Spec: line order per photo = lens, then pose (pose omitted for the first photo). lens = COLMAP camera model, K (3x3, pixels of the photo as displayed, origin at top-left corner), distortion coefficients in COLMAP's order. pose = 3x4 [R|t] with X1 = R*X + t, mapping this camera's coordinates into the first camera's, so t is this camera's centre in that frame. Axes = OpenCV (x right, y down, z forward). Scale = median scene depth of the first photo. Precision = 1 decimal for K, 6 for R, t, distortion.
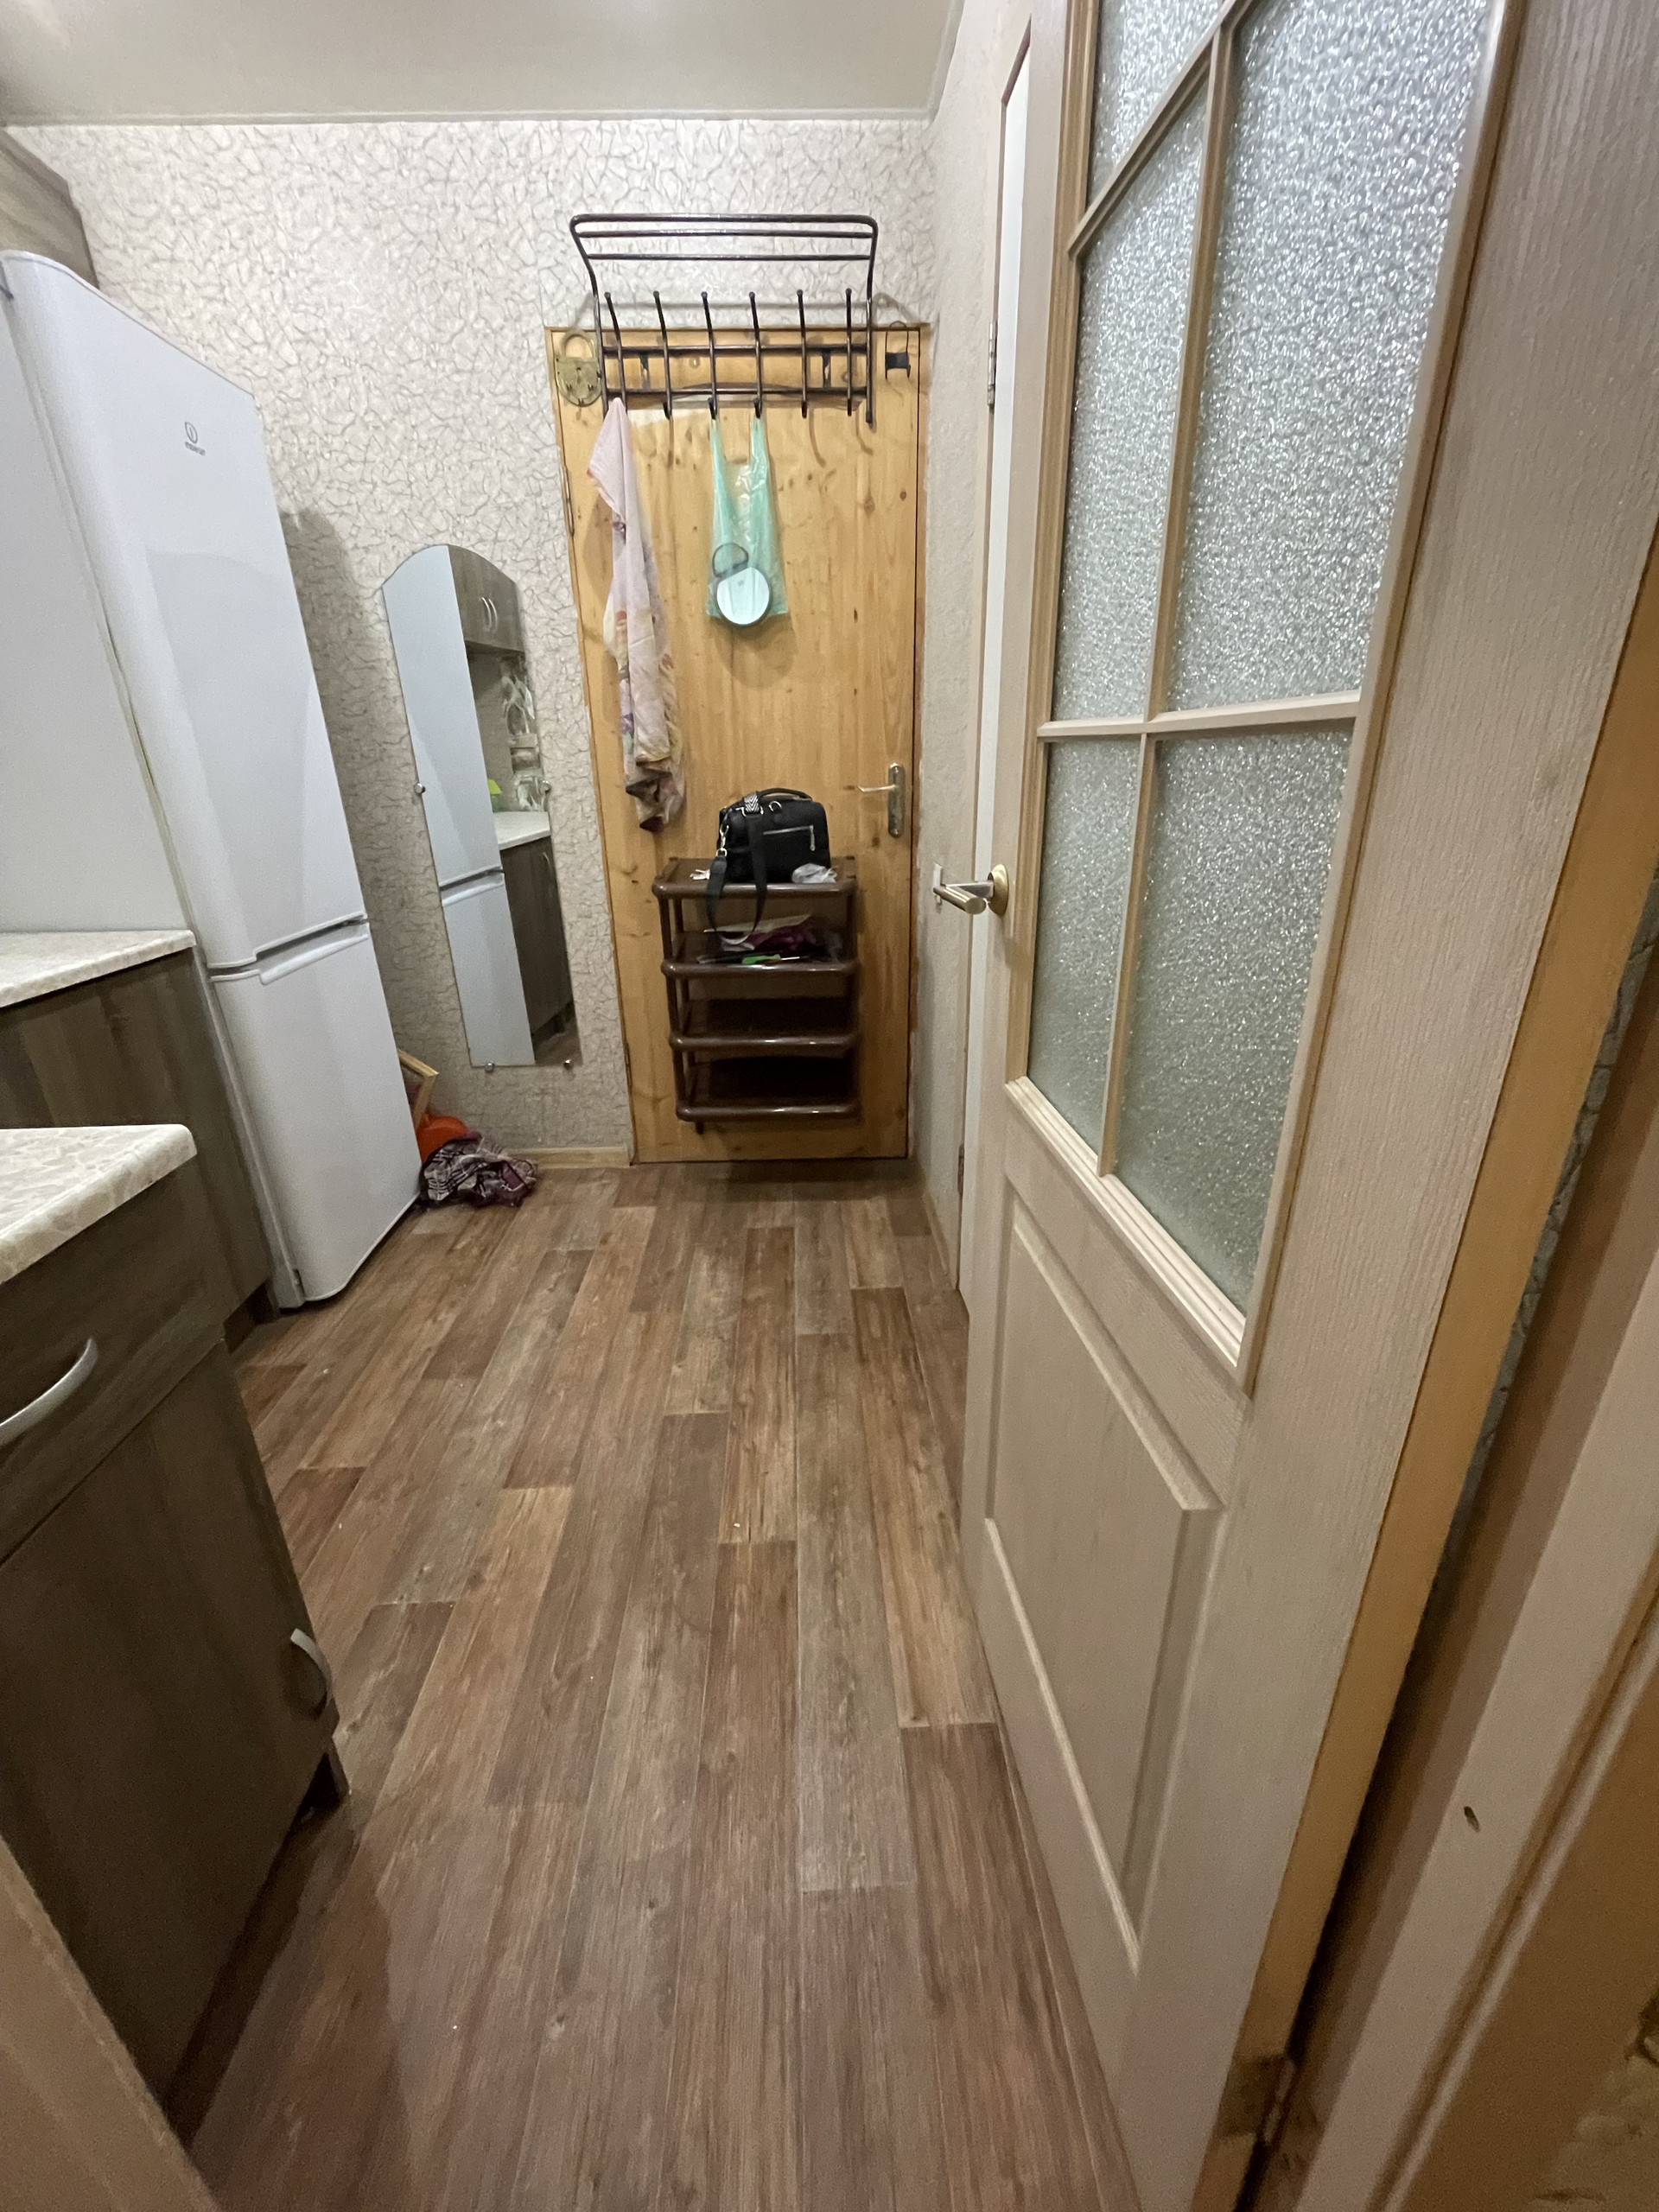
lens RADIAL K [[887.3, 0, 833.9], [0, 887.3, 1110.1], [0, 0, 1]] dist [-0.006178, -0.000107]
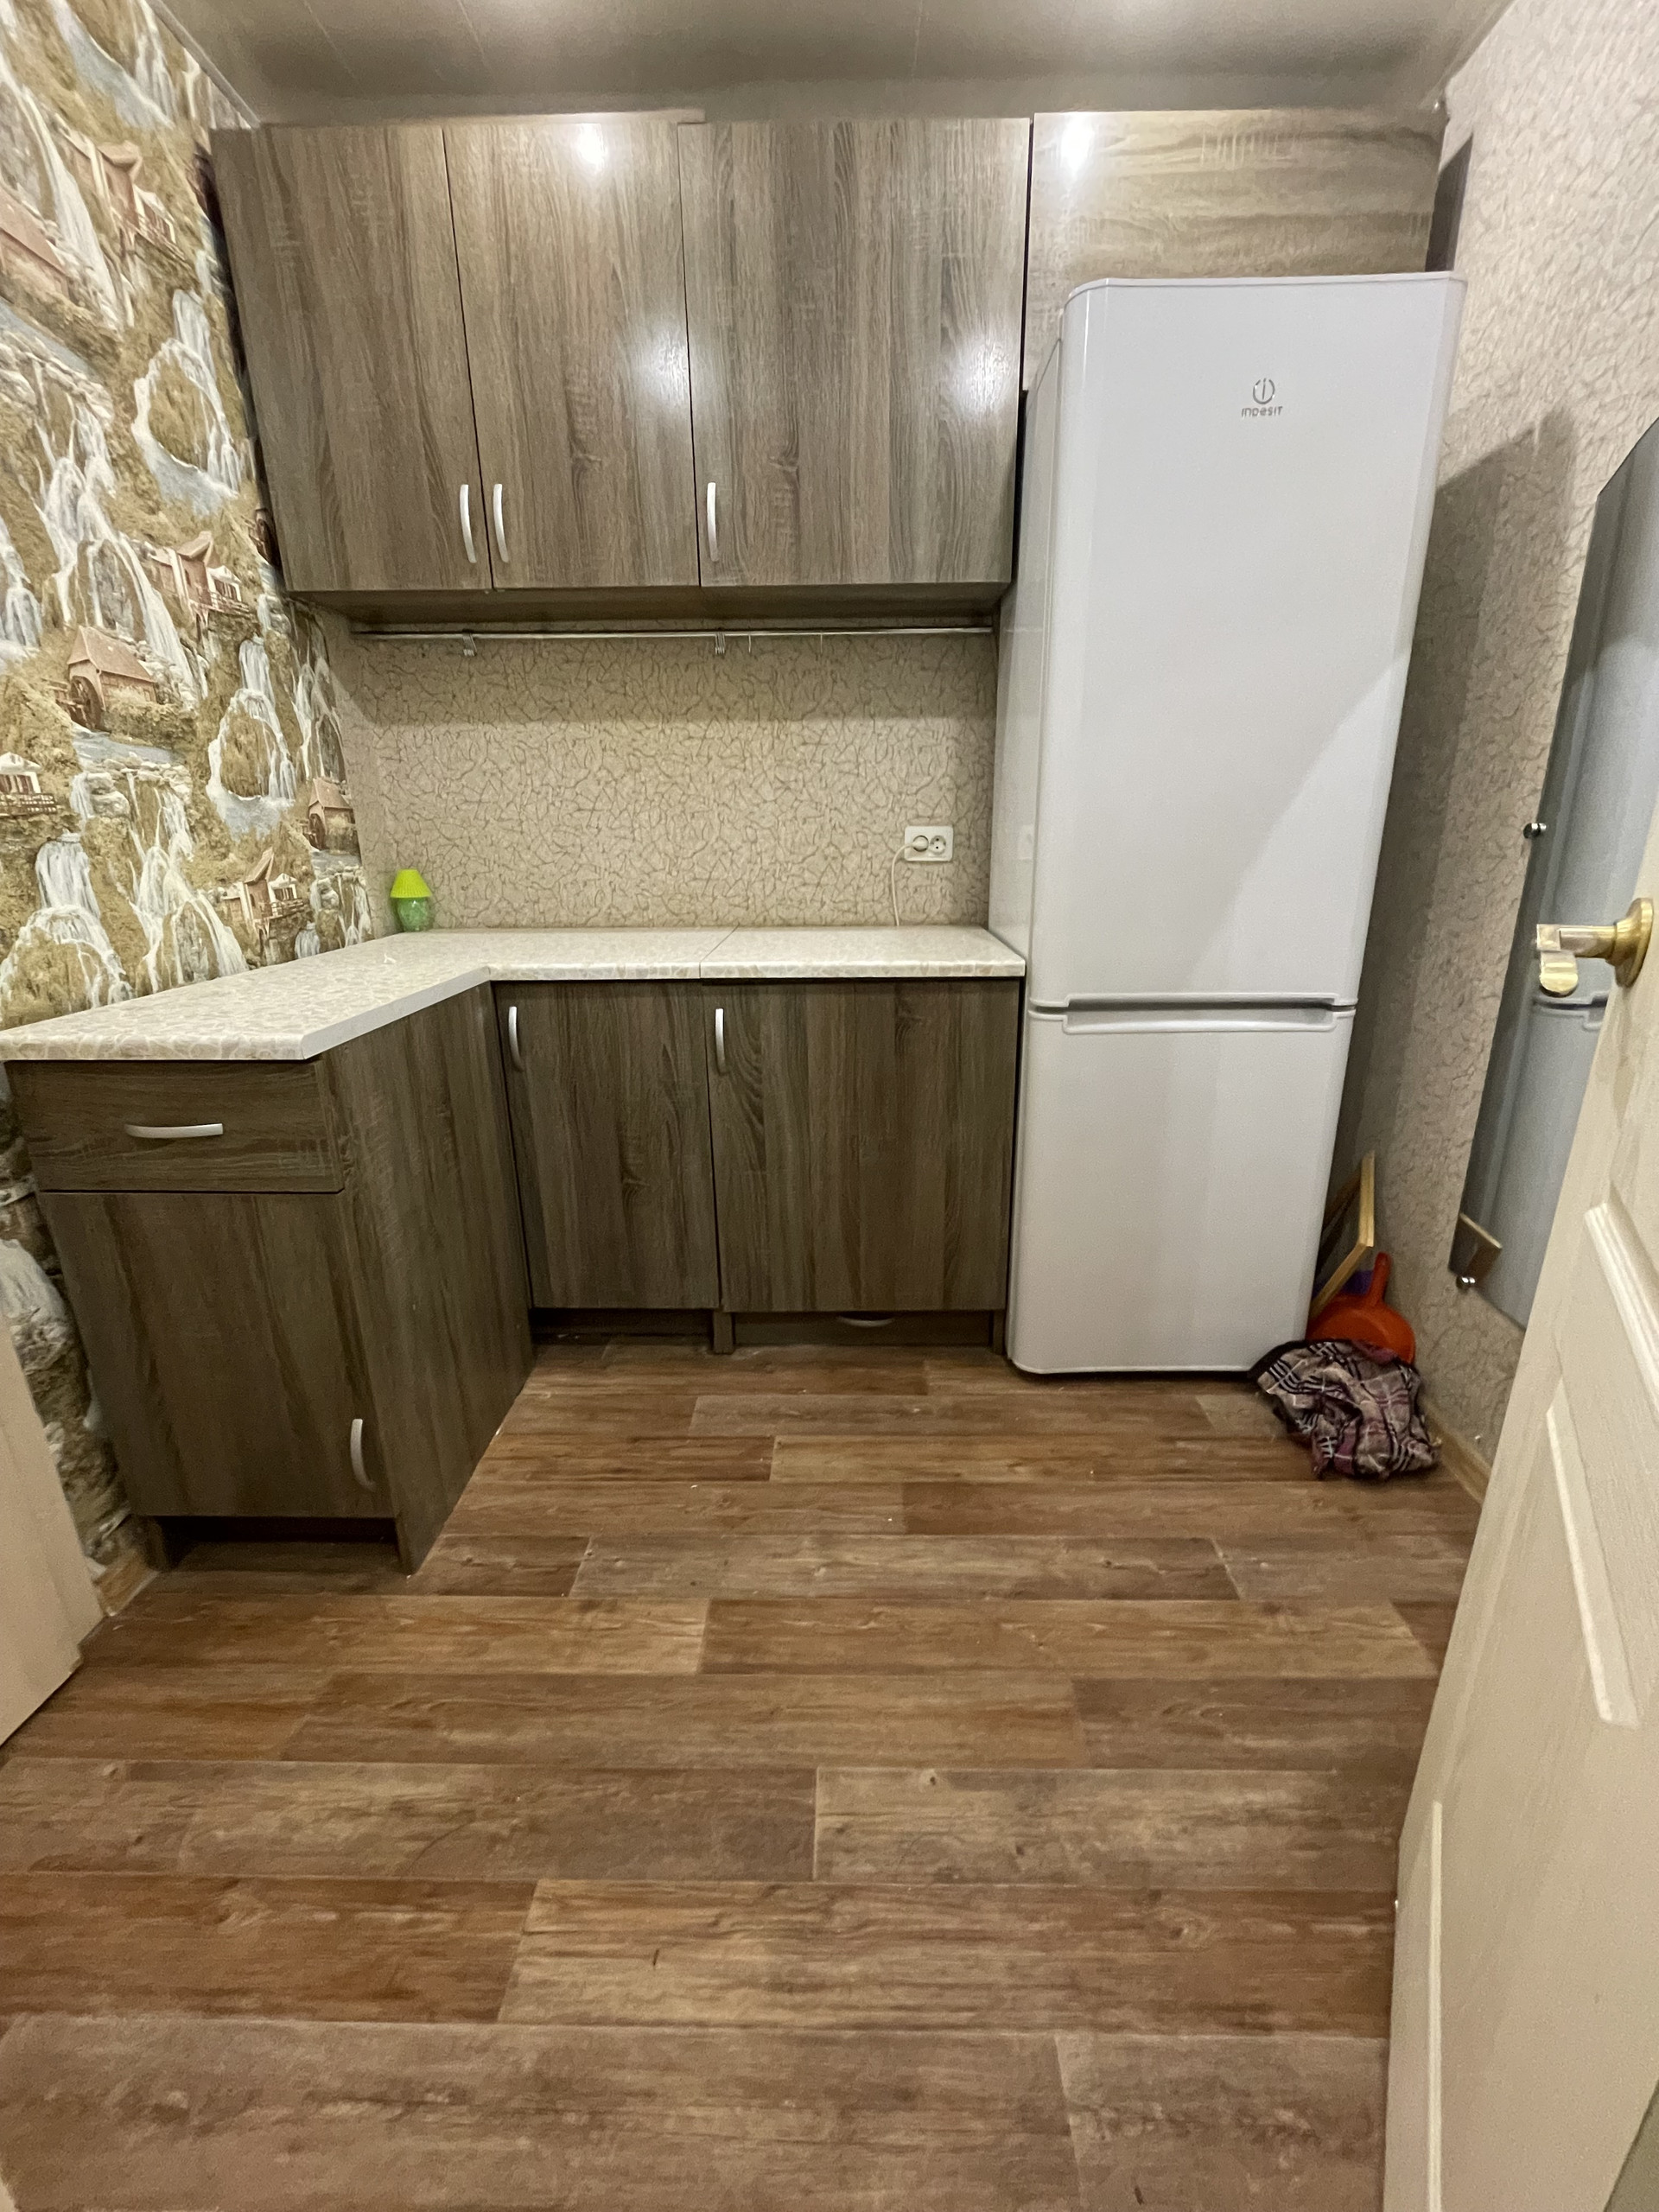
lens RADIAL K [[894.9, 0, 833.6], [0, 894.9, 1106.7], [0, 0, 1]] dist [-0.000289, -0.000322]
pose [[-0.060347, 0.309144, -0.949099, 0.260106], [-0.361030, 0.879699, 0.309494, -0.270145], [0.930600, 0.361330, 0.058523, 0.741140]]
